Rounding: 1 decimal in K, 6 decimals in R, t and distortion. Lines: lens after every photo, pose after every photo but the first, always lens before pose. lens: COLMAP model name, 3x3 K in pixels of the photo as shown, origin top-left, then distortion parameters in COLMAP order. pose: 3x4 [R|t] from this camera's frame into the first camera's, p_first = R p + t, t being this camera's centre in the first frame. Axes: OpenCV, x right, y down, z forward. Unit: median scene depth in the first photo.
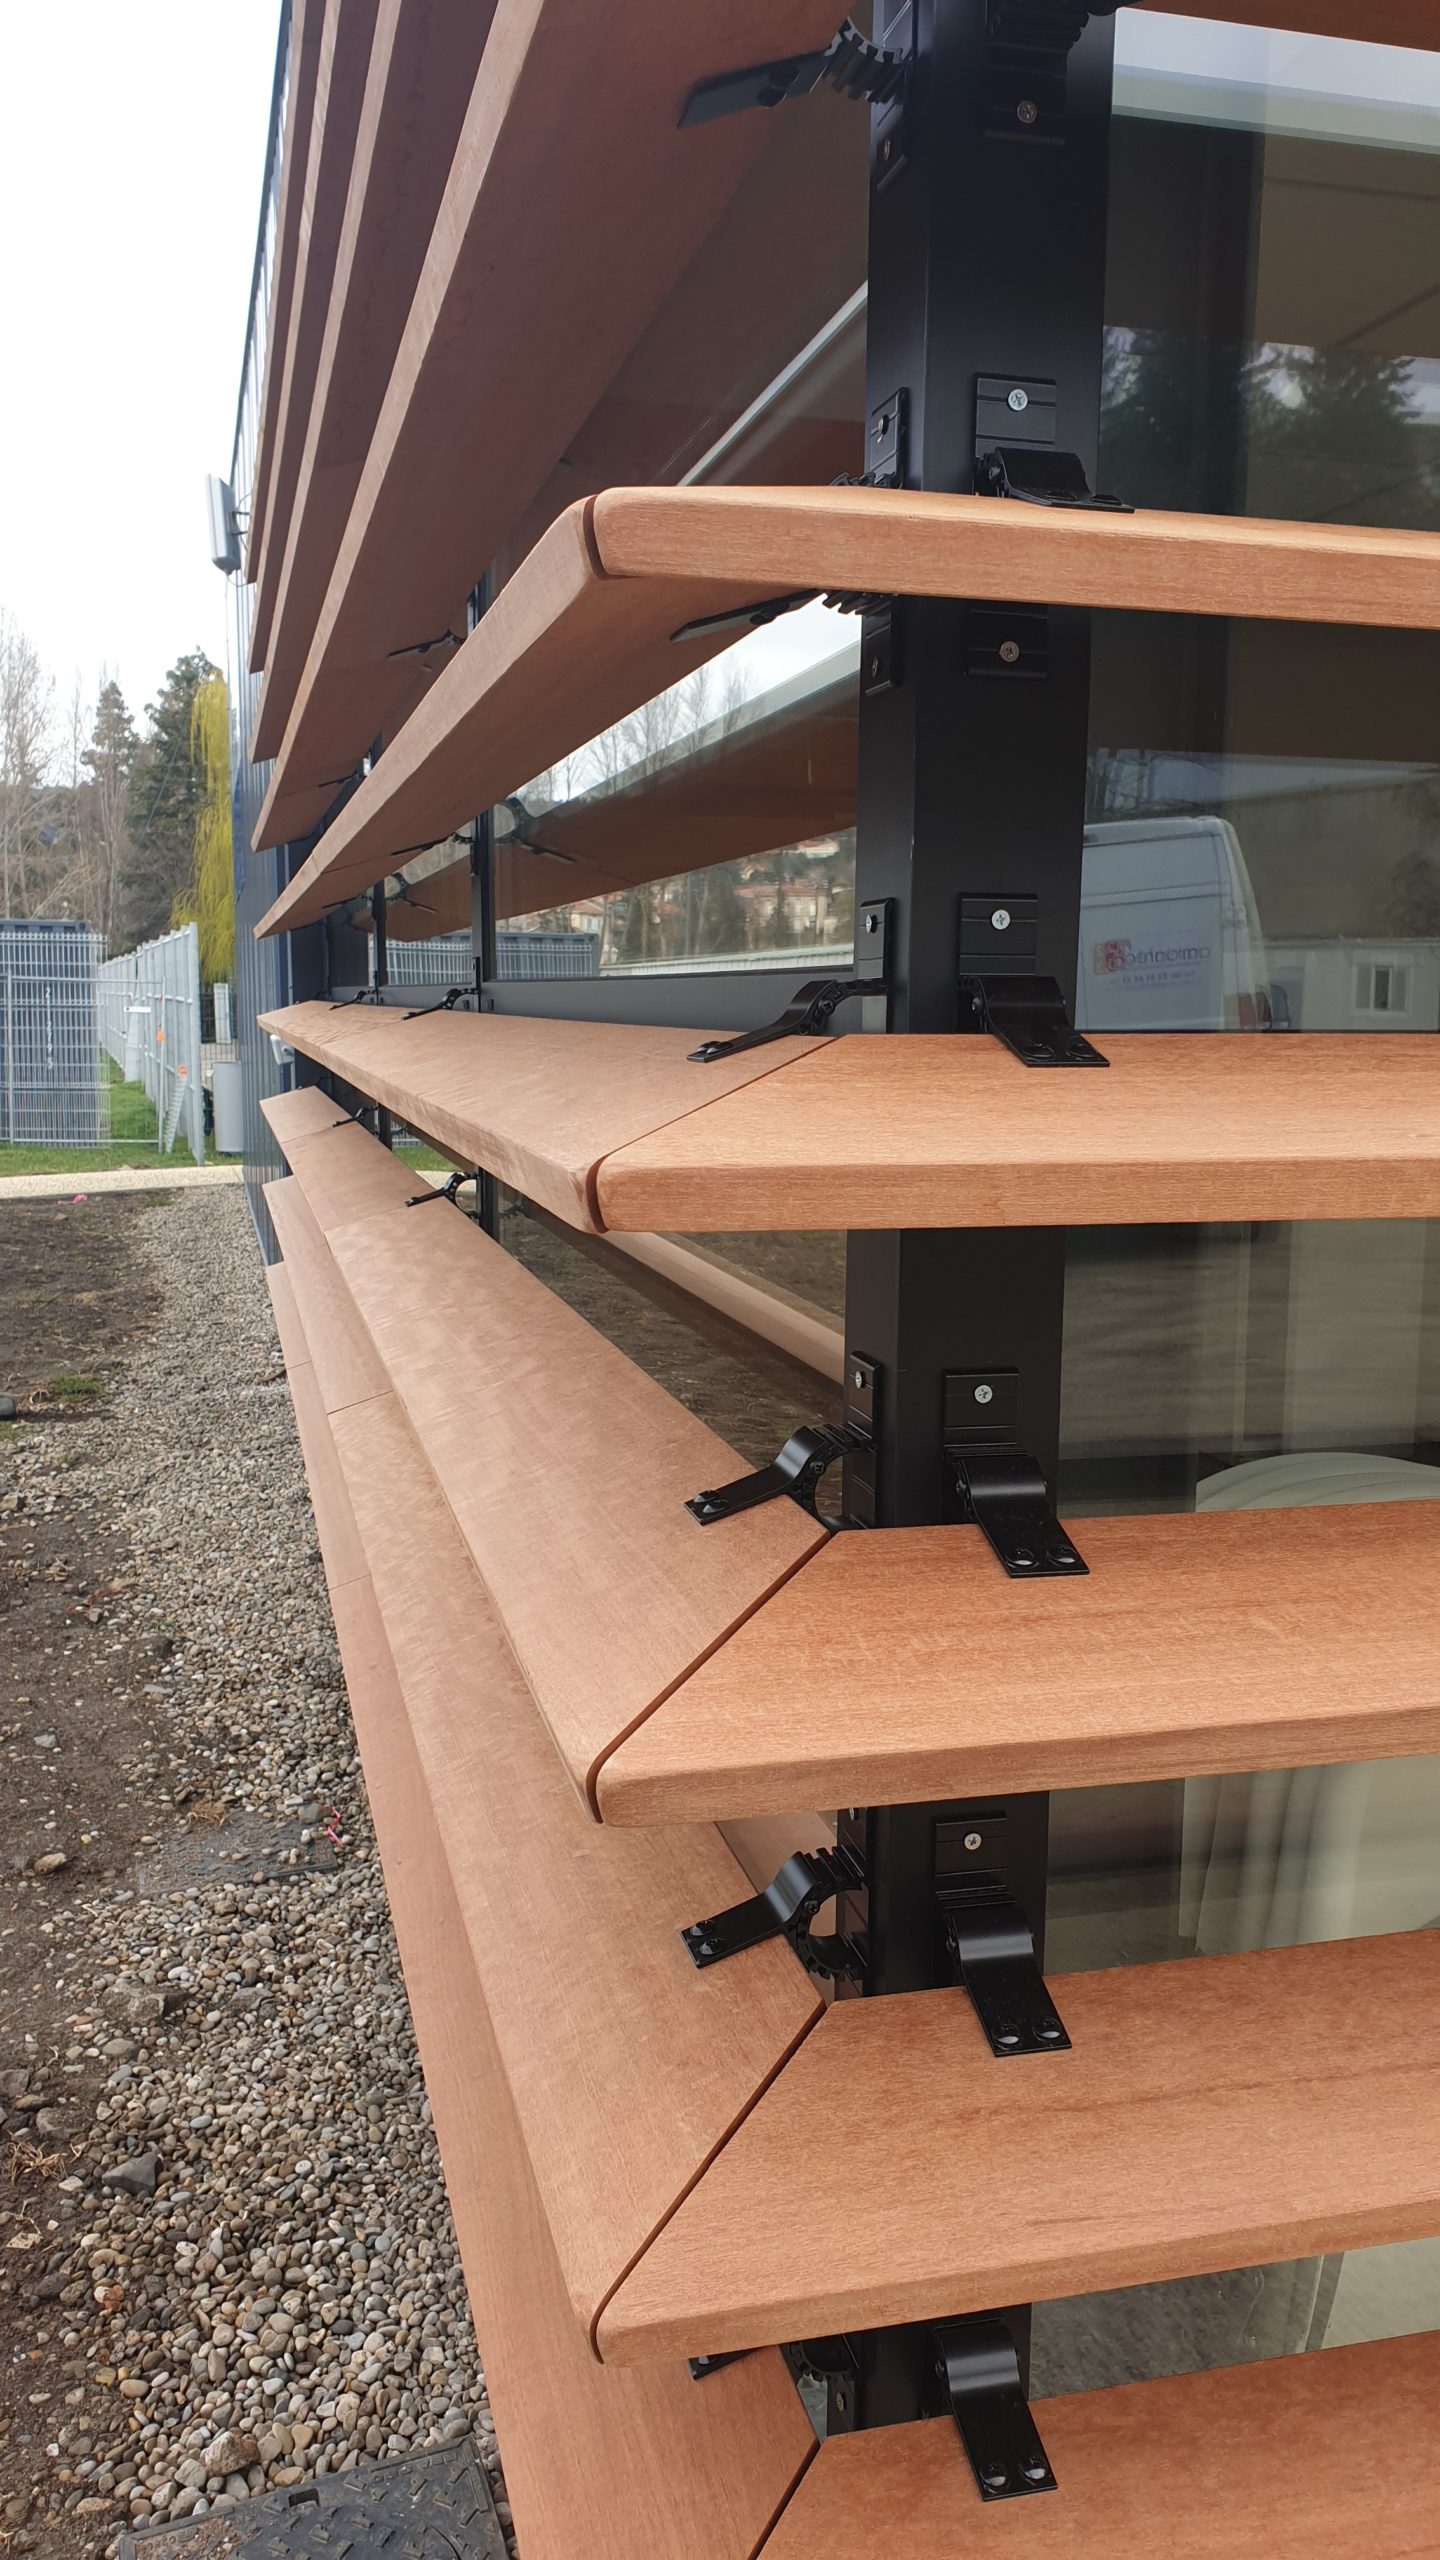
lens RADIAL K [[1923.5, 0, 720.0], [0, 1923.5, 1280.0], [0, 0, 1]] dist [0.029114, 0.008127]
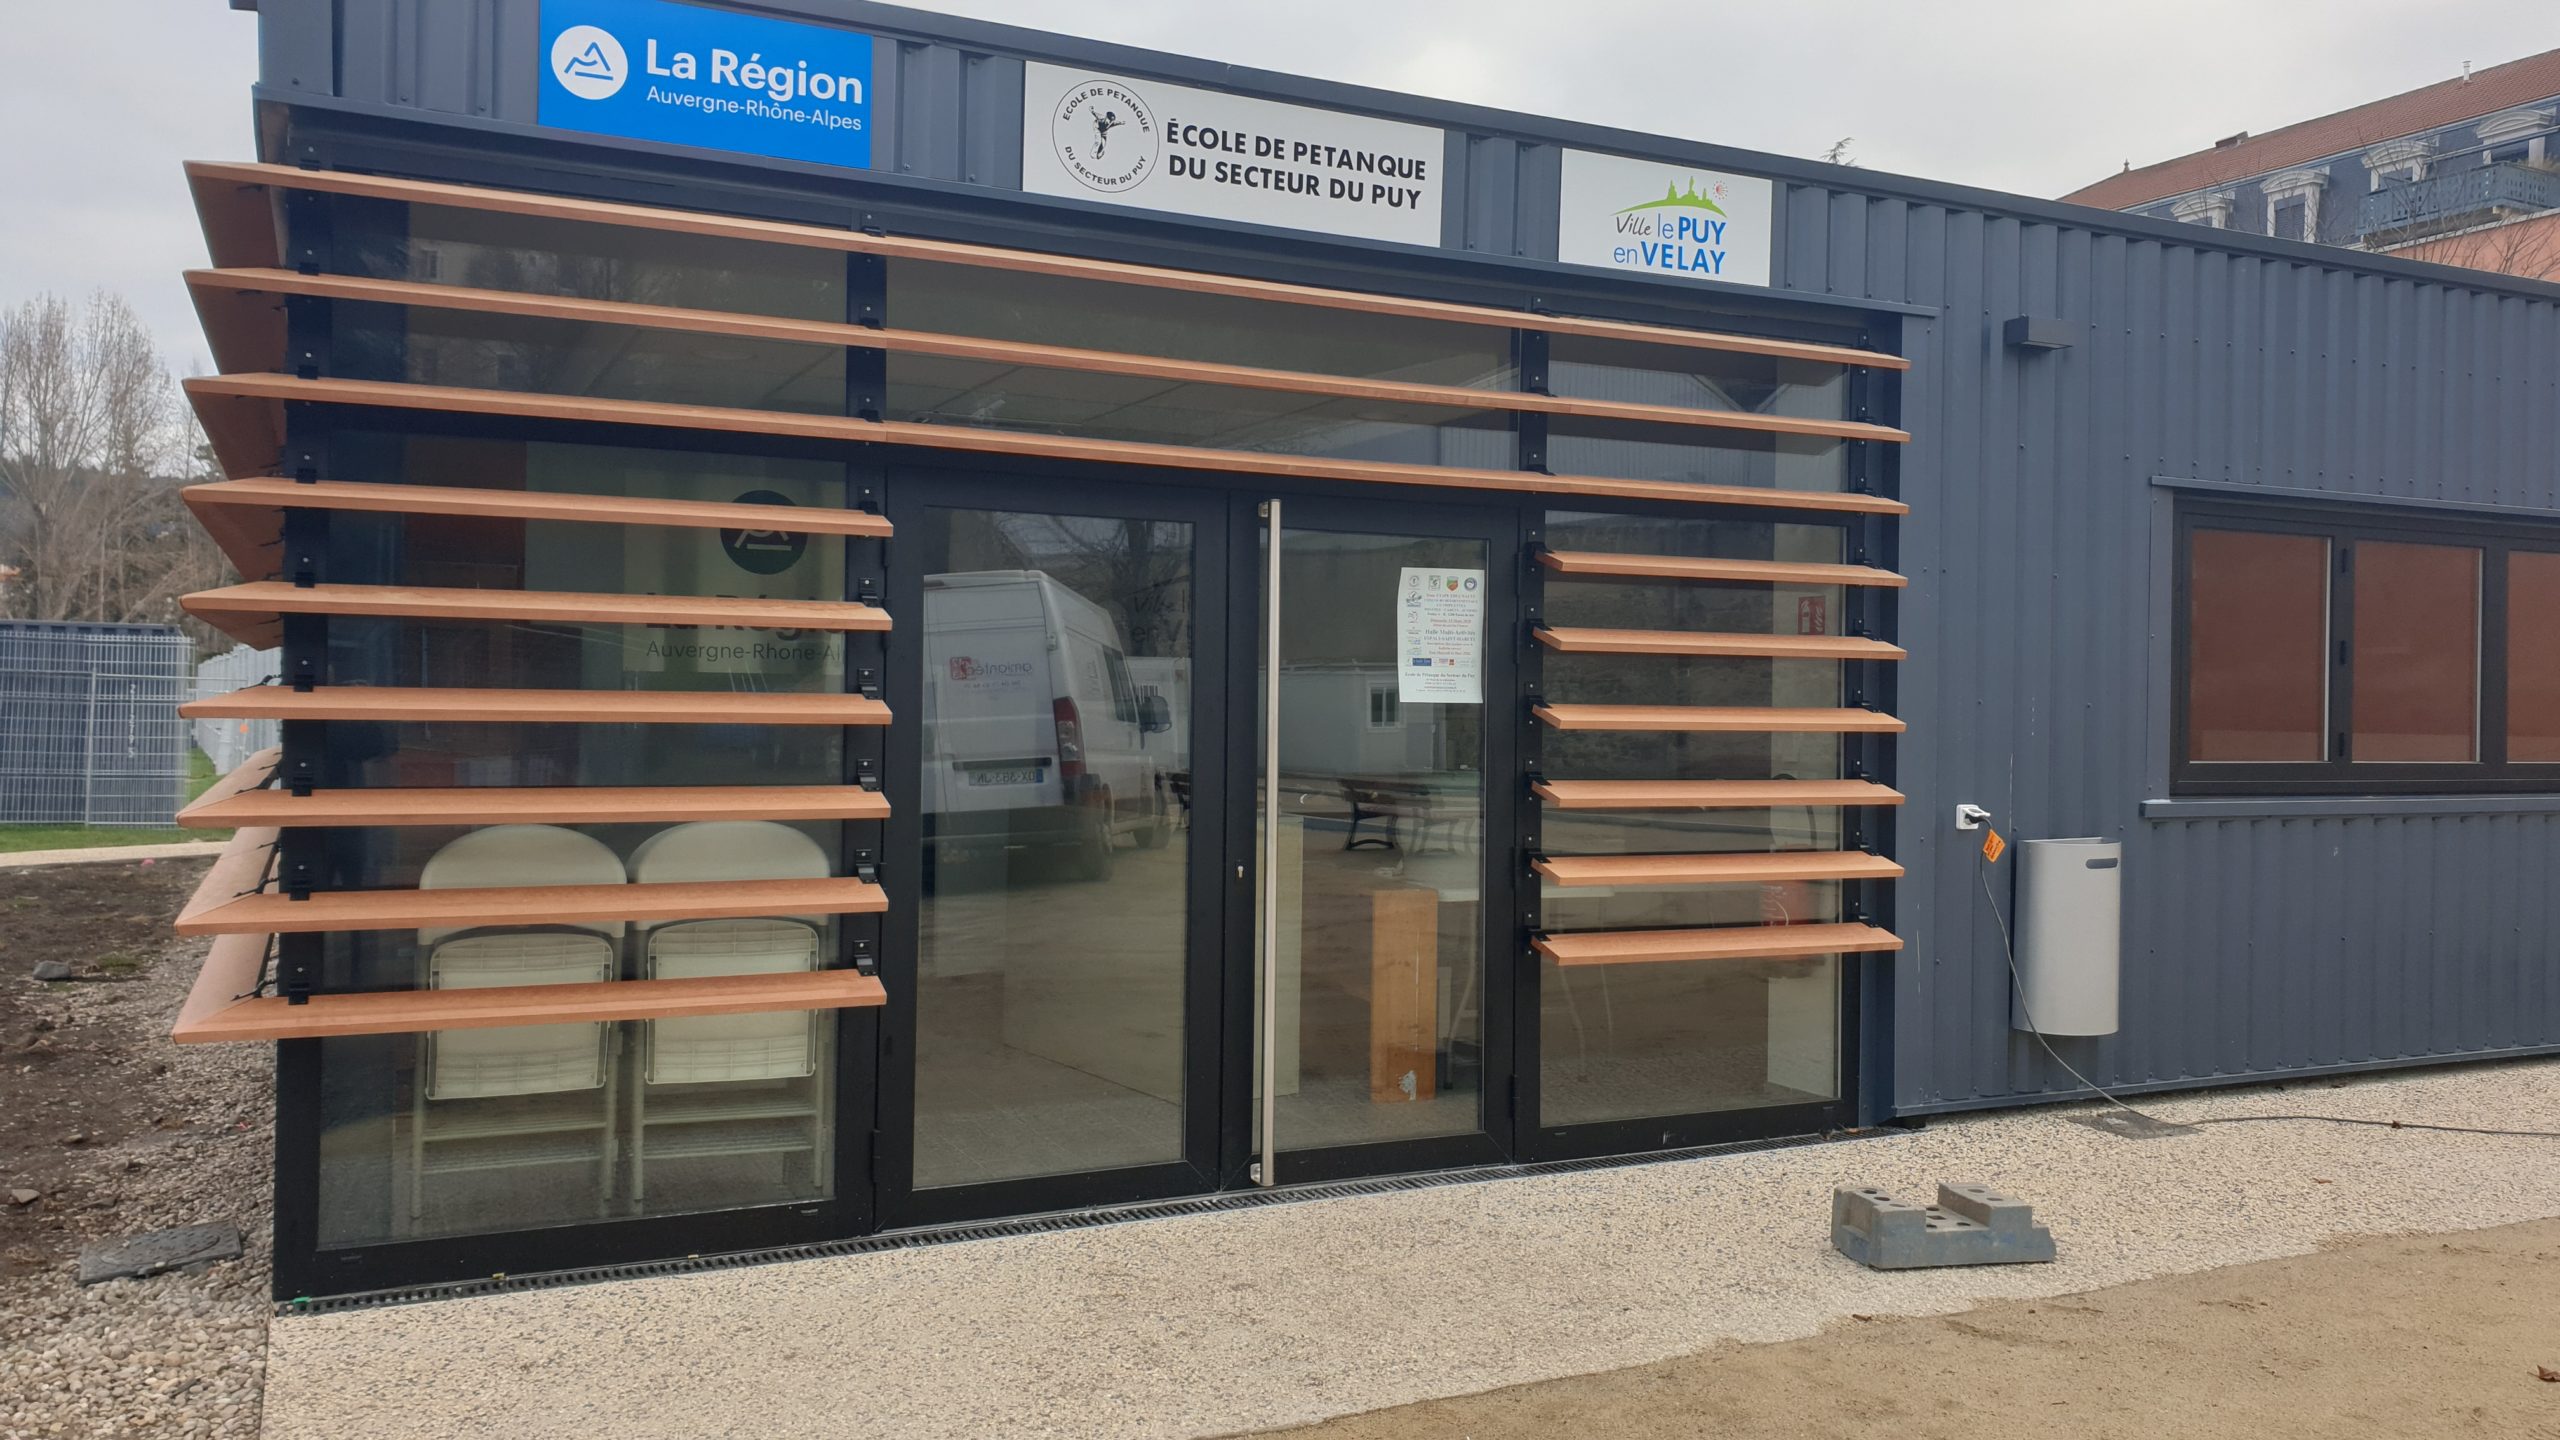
lens RADIAL K [[1923.5, 0, 1280.0], [0, 1923.5, 720.0], [0, 0, 1]] dist [0.029114, 0.008127]
pose [[0.980787, 0.003553, 0.195050, 0.075325], [0.022904, 0.990822, -0.133221, 0.030597], [-0.193733, 0.135129, 0.971703, -0.195779]]
